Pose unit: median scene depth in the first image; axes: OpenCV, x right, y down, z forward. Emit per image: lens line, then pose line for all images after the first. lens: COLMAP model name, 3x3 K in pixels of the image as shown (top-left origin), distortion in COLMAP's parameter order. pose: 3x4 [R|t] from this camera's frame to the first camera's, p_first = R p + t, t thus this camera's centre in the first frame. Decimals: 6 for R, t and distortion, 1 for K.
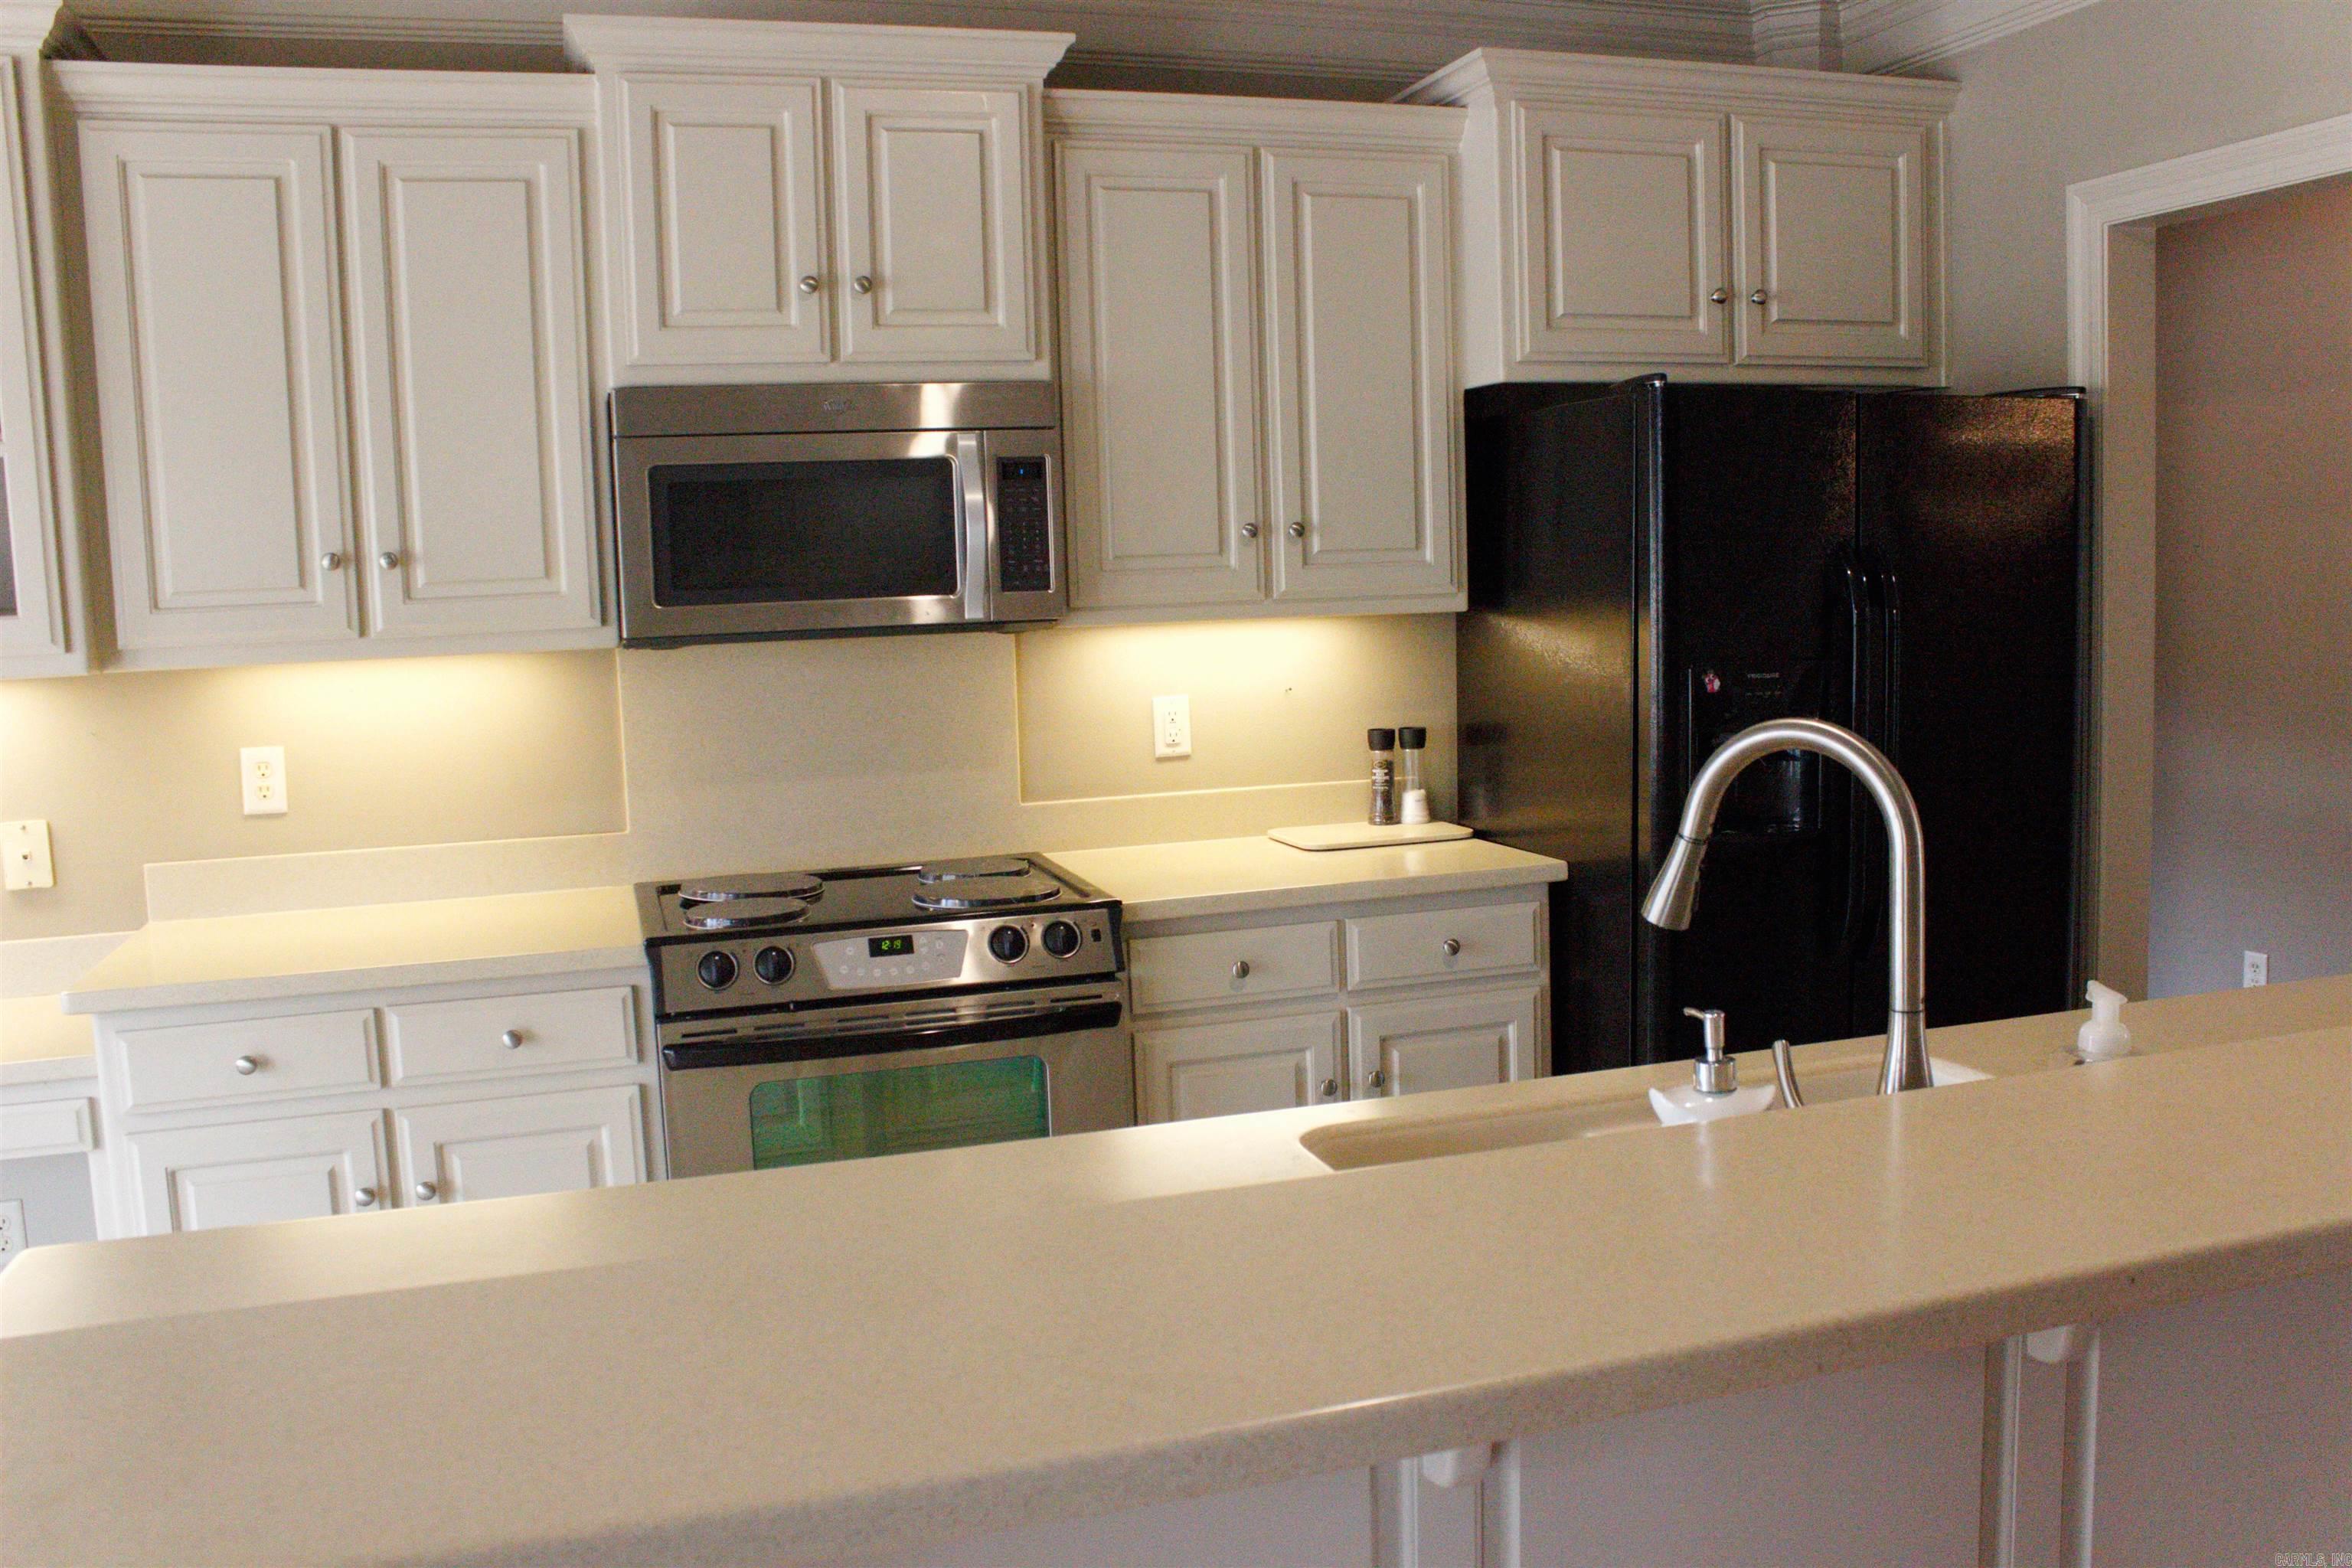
lens RADIAL K [[1961.5, 0, 1176.0], [0, 1961.5, 784.0], [0, 0, 1]] dist [-0.178109, 0.164180]
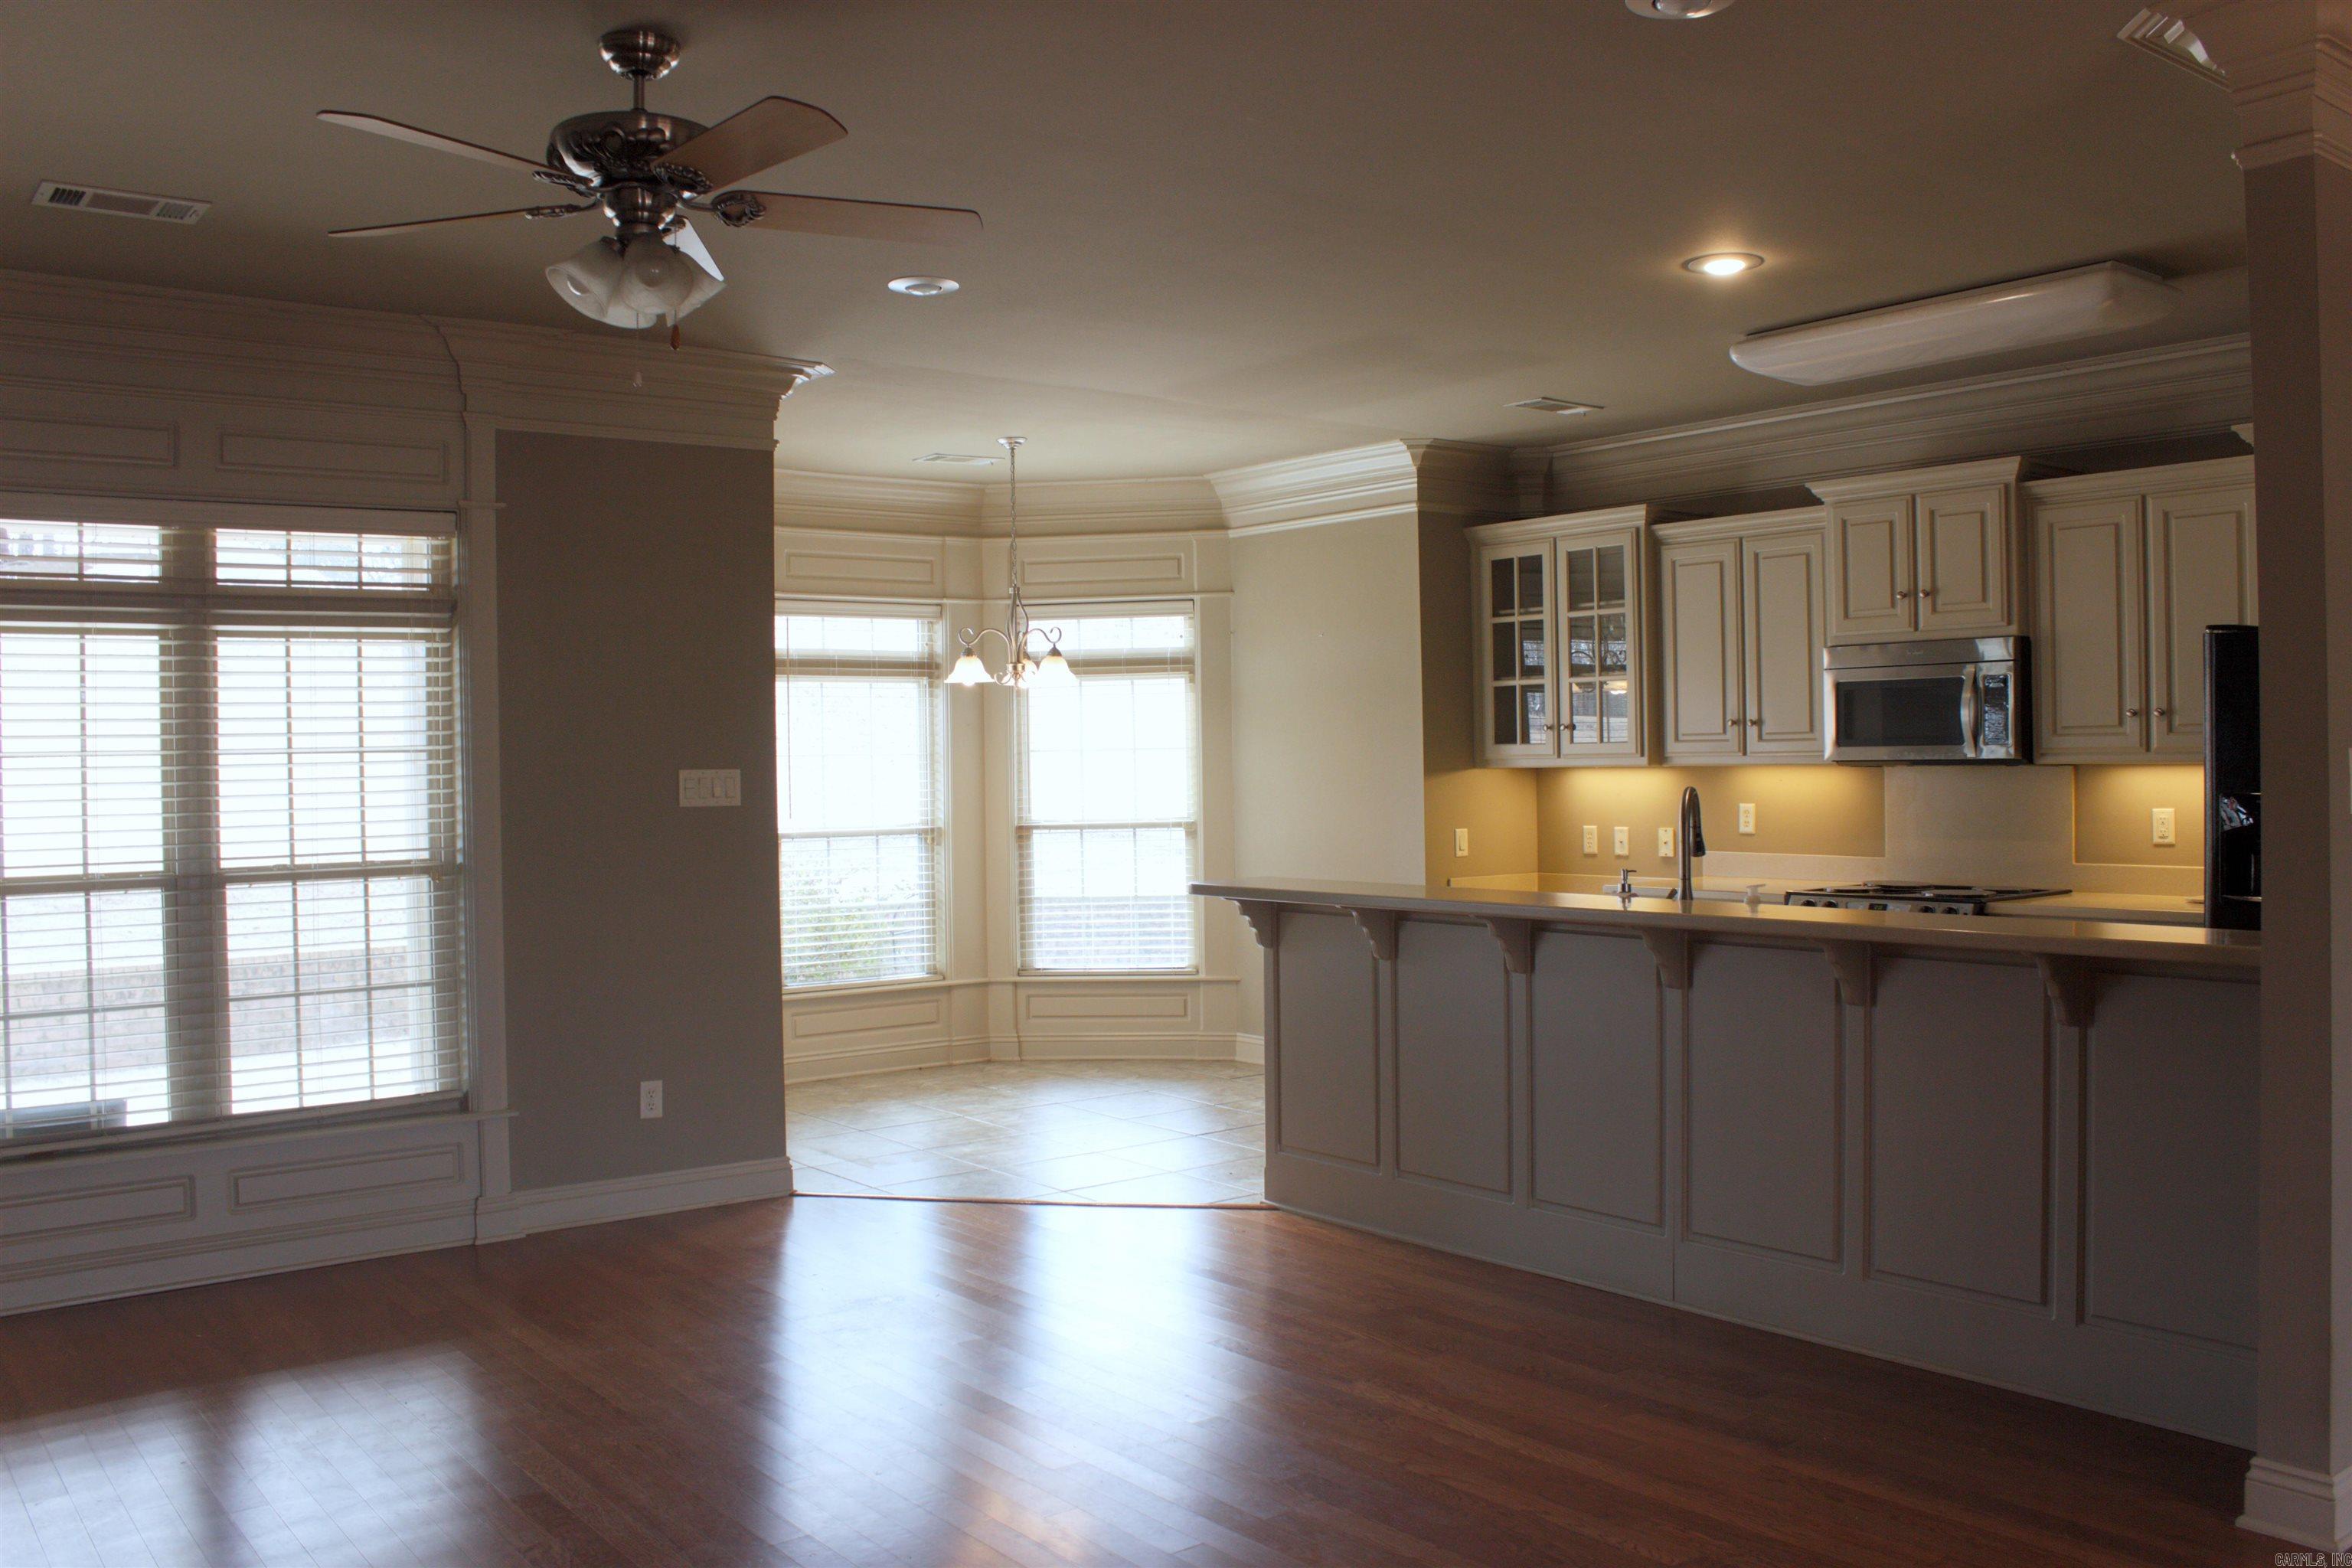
lens RADIAL K [[1952.0, 0, 1185.2], [0, 1952.0, 773.9], [0, 0, 1]] dist [-0.170370, 0.141835]
pose [[0.351116, 0.034143, -0.935709, 1.430519], [-0.096706, 0.995313, 0.000029, 0.010404], [0.931324, 0.090479, 0.352772, -0.429195]]
